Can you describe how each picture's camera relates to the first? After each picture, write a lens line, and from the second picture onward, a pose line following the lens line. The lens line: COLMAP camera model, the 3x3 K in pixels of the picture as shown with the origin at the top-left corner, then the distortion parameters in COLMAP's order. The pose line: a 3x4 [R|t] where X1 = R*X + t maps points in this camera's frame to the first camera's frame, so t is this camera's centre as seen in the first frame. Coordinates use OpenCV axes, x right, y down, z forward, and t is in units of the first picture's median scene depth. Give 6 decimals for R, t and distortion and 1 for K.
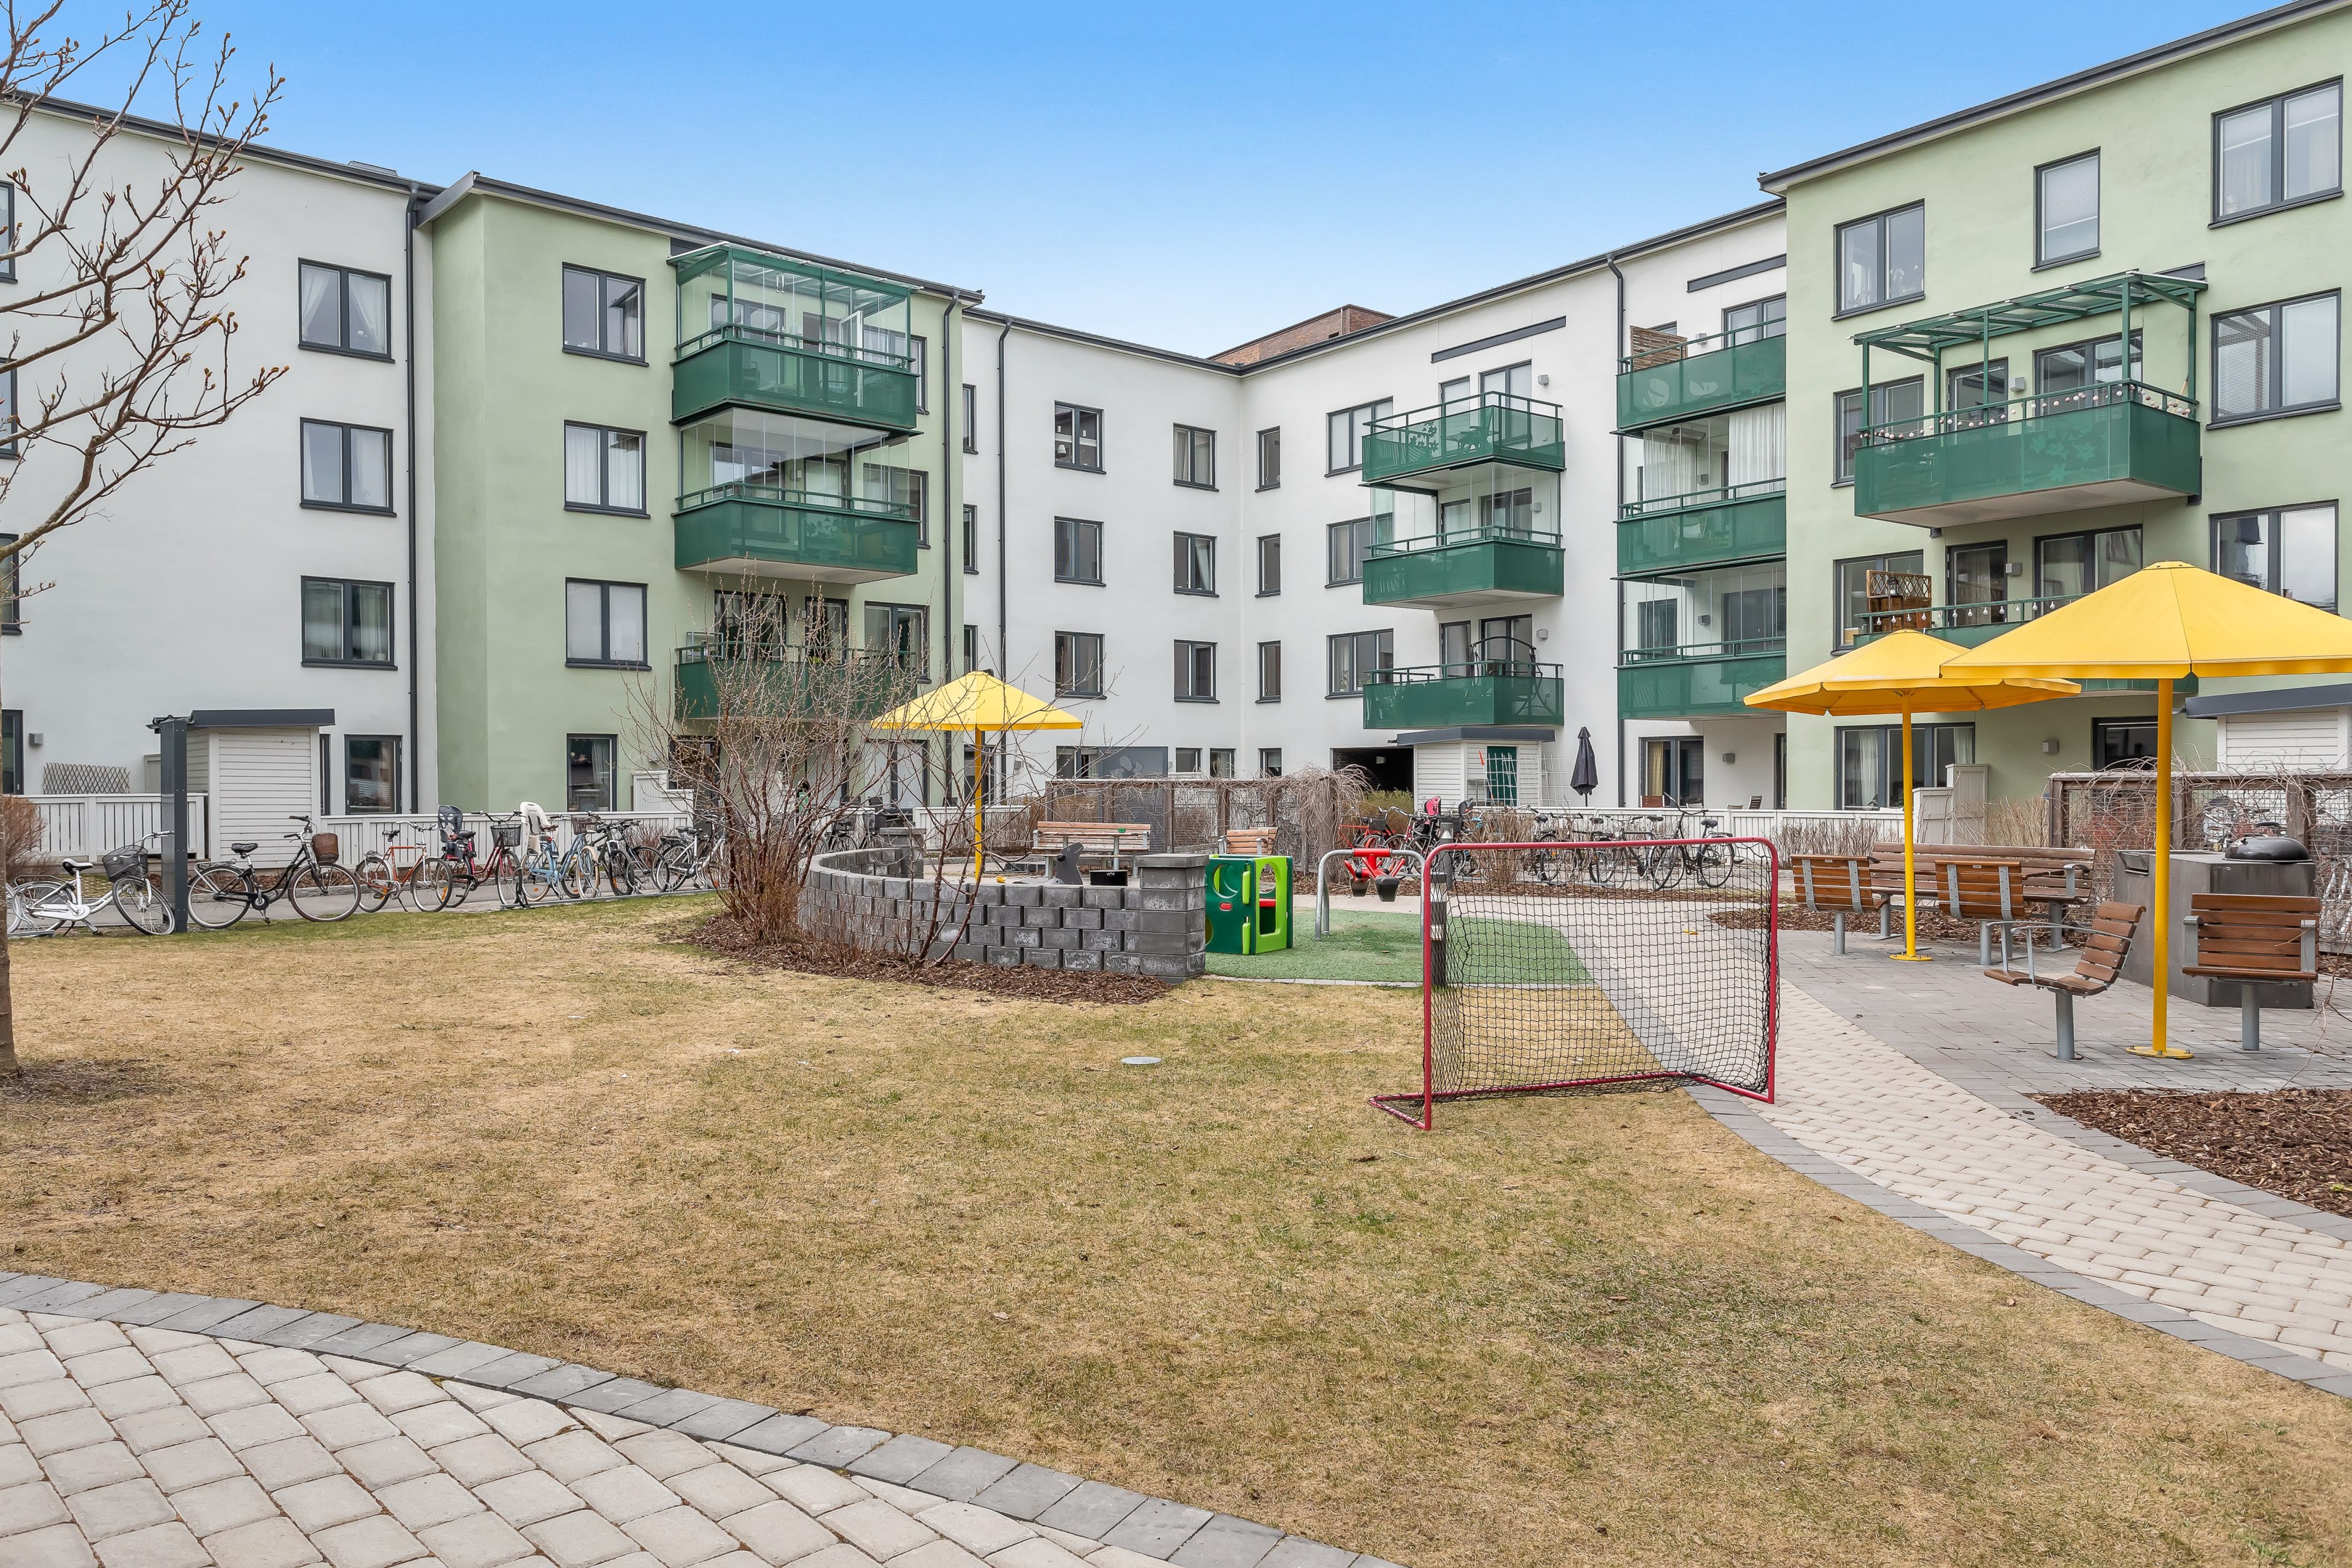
lens RADIAL K [[1606.1, 0, 1176.0], [0, 1606.1, 784.0], [0, 0, 1]] dist [-0.047162, 0.050875]
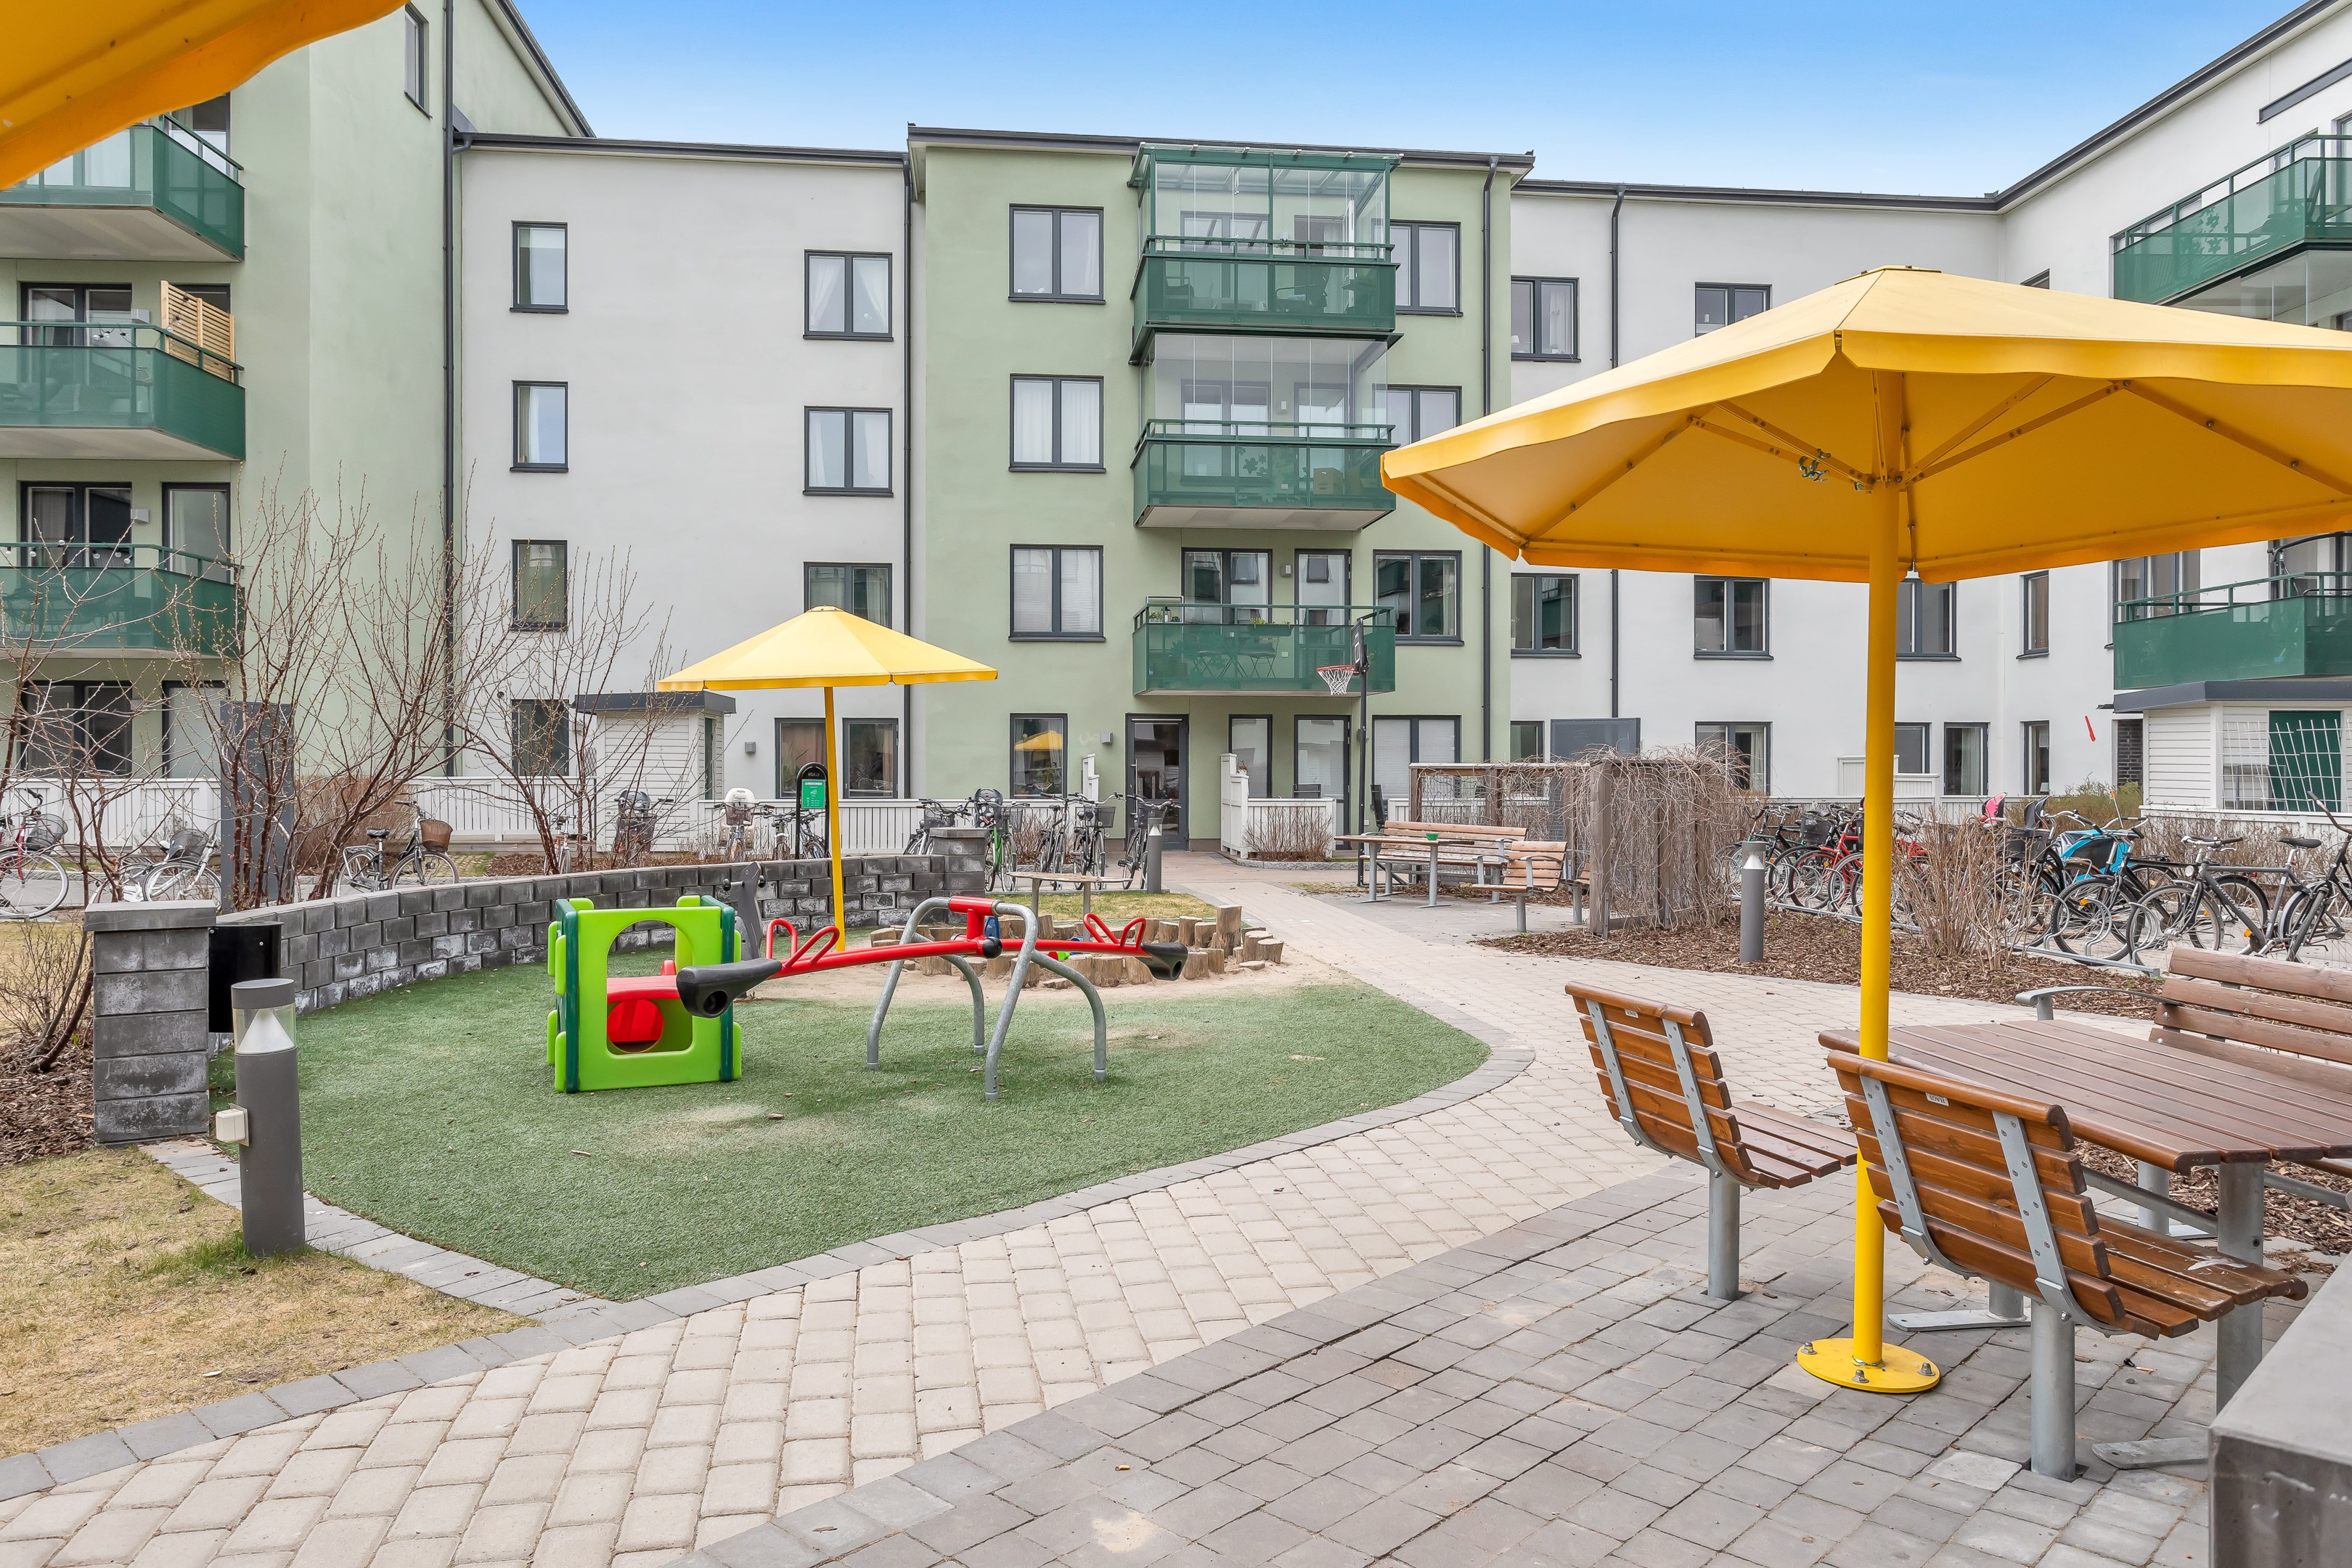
lens RADIAL K [[1606.1, 0, 1176.0], [0, 1606.1, 784.0], [0, 0, 1]] dist [-0.047162, 0.050875]
pose [[0.824884, 0.007667, -0.565250, 0.214182], [-0.002221, 0.999944, 0.010322, -0.000759], [0.565297, -0.007260, 0.824855, 0.279624]]
